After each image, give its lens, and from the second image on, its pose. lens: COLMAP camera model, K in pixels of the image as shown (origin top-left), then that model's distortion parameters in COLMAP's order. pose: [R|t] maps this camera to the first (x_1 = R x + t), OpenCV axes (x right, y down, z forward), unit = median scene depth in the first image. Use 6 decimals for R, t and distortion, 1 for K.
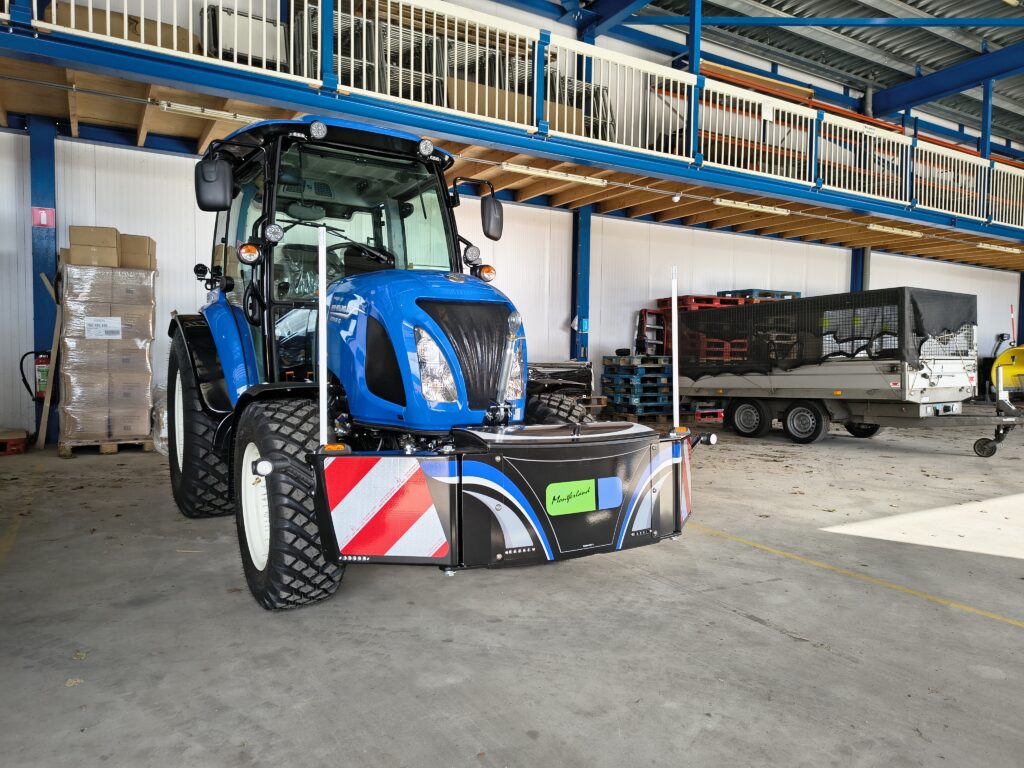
lens RADIAL K [[707.2, 0, 512.0], [0, 707.2, 384.0], [0, 0, 1]] dist [0.022867, -0.001328]
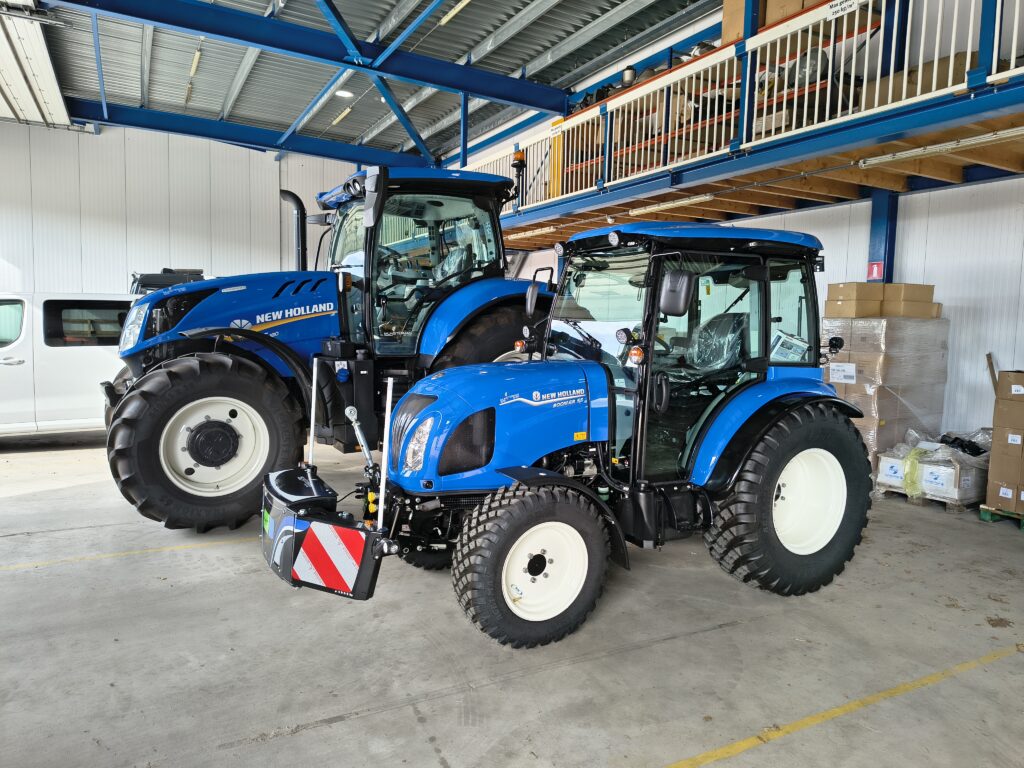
lens RADIAL K [[707.2, 0, 512.0], [0, 707.2, 384.0], [0, 0, 1]] dist [0.022867, -0.001328]
pose [[-0.044098, 0.073192, -0.996342, 1.220629], [-0.068990, 0.994709, 0.076125, -0.239713], [0.996642, 0.072094, -0.038815, 1.147472]]
